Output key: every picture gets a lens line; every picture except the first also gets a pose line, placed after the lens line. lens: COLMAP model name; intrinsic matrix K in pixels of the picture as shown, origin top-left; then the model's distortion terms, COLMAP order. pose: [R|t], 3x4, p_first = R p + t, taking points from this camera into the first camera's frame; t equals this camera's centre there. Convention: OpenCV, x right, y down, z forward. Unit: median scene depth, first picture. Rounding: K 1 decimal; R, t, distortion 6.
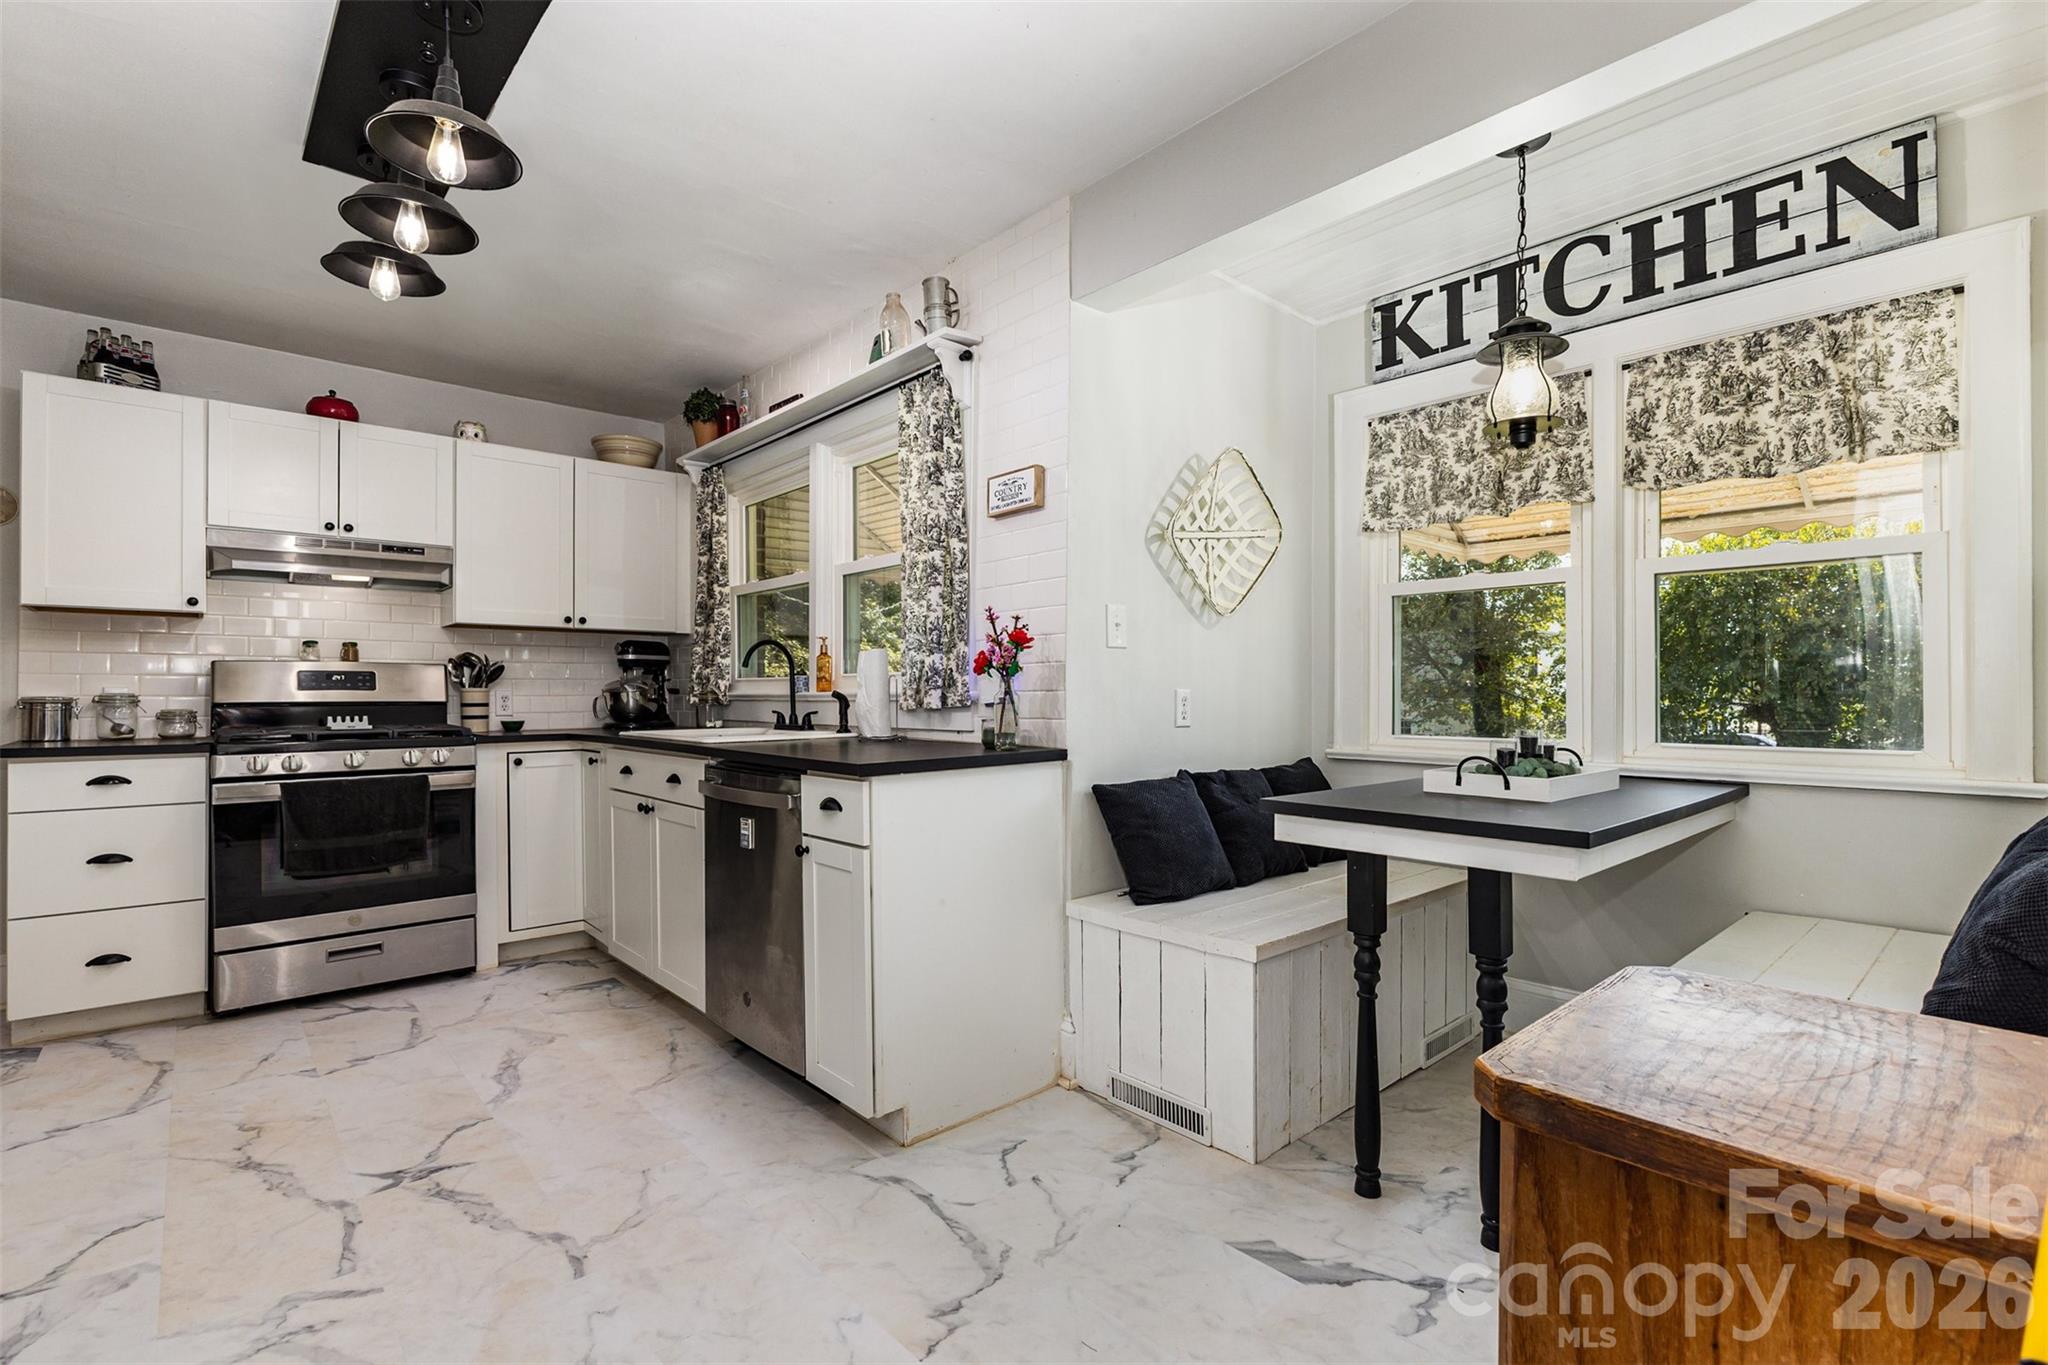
lens RADIAL K [[926.7, 0, 1037.9], [0, 926.7, 687.1], [0, 0, 1]] dist [-0.004139, -0.000978]
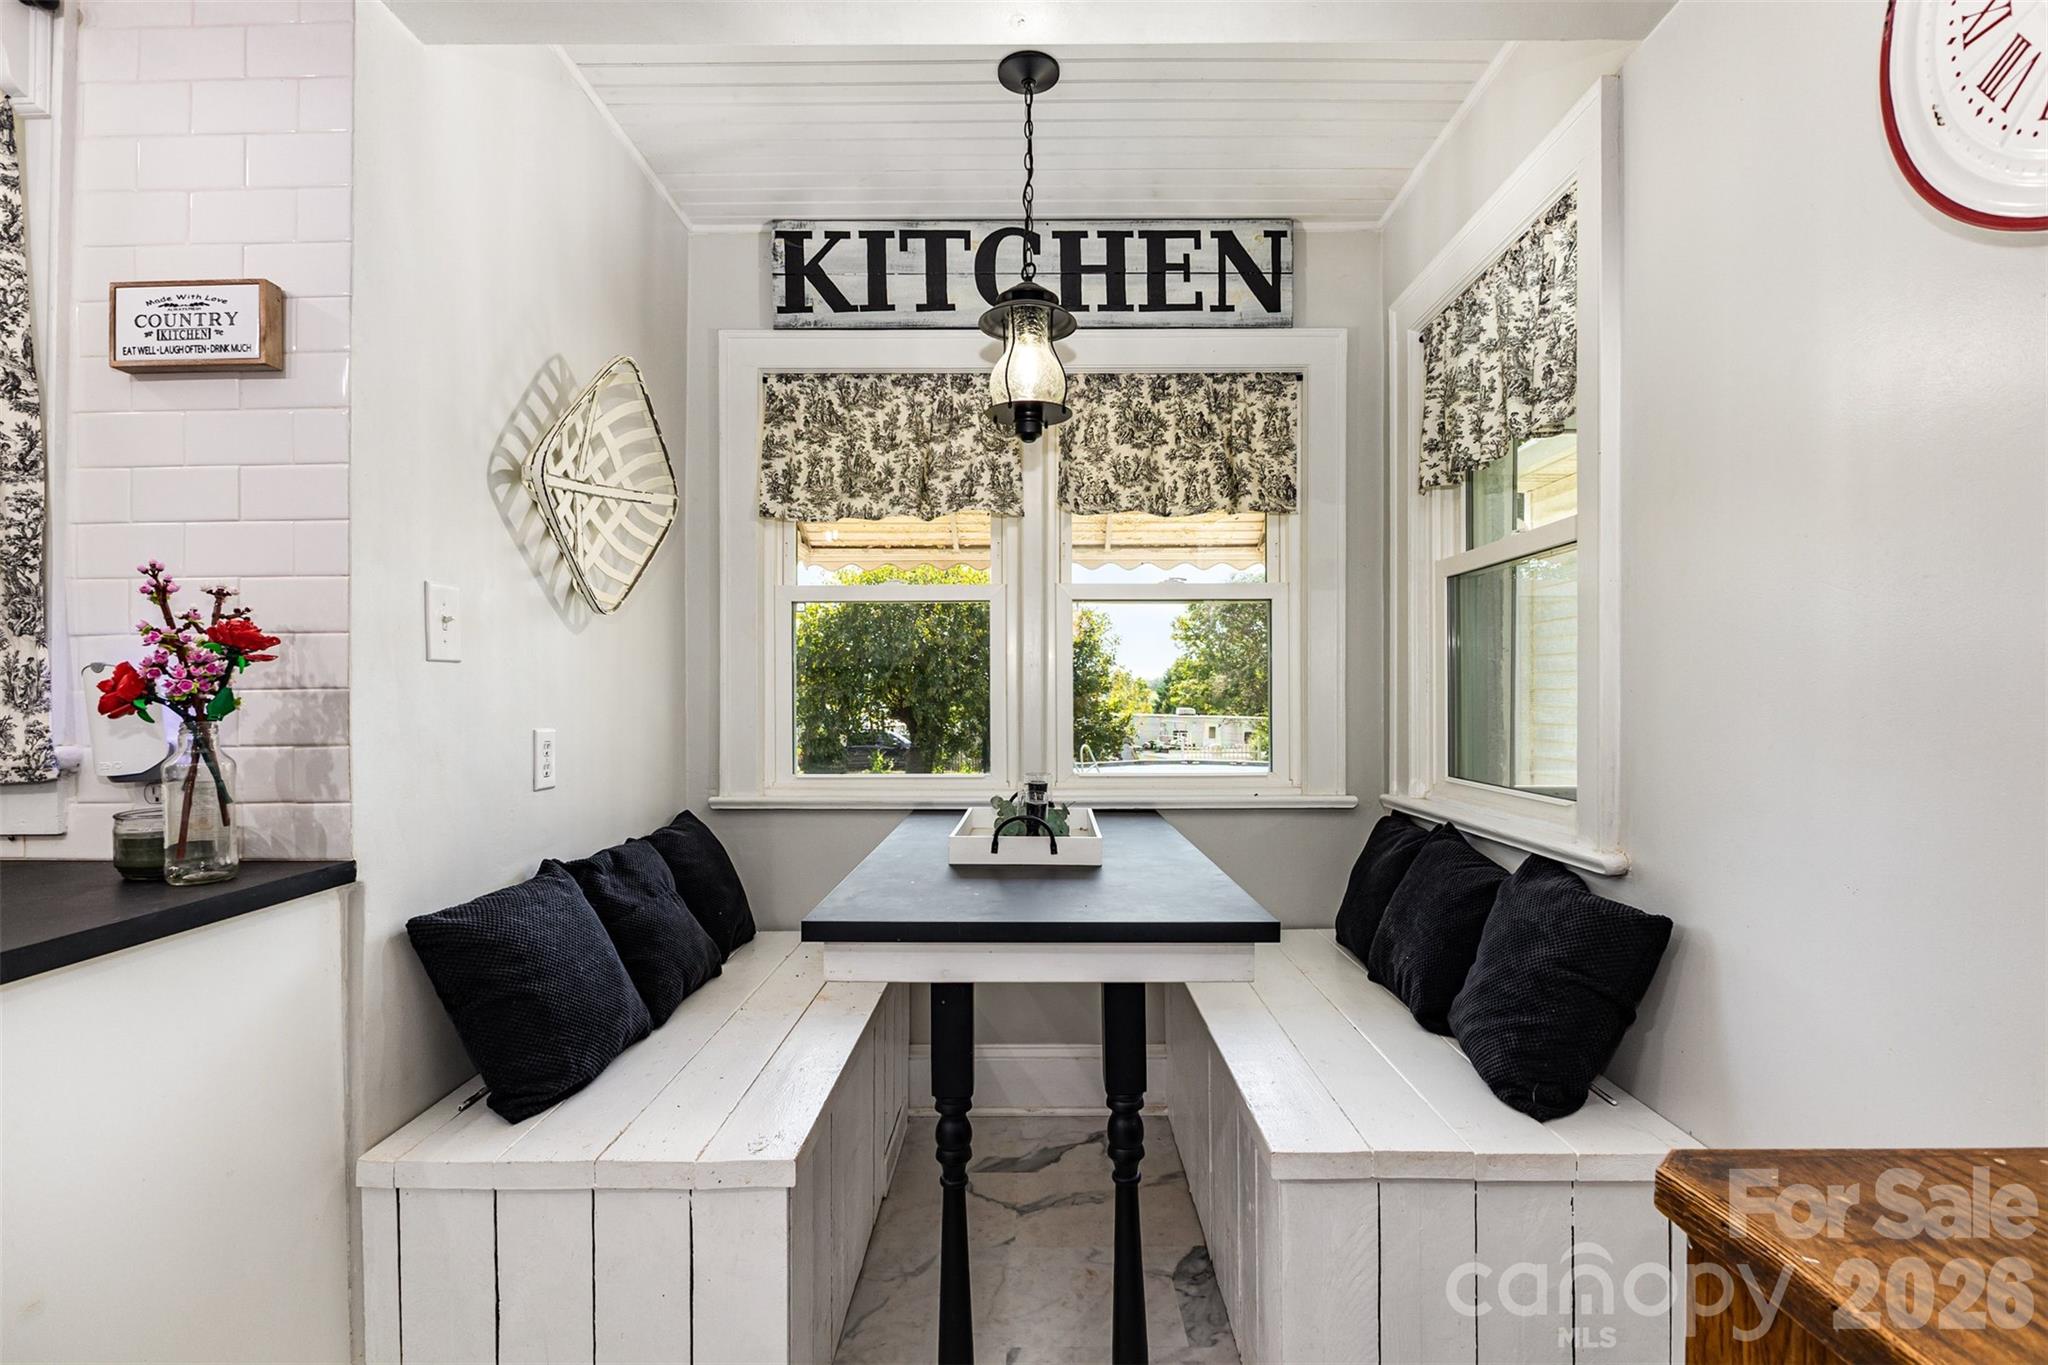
lens RADIAL K [[926.7, 0, 1020.5], [0, 926.7, 702.8], [0, 0, 1]] dist [-0.004139, -0.000978]
pose [[0.678868, -0.007300, 0.734224, -0.081146], [-0.003314, 0.999910, 0.013006, -0.023722], [-0.734253, -0.011262, 0.678783, 0.341626]]
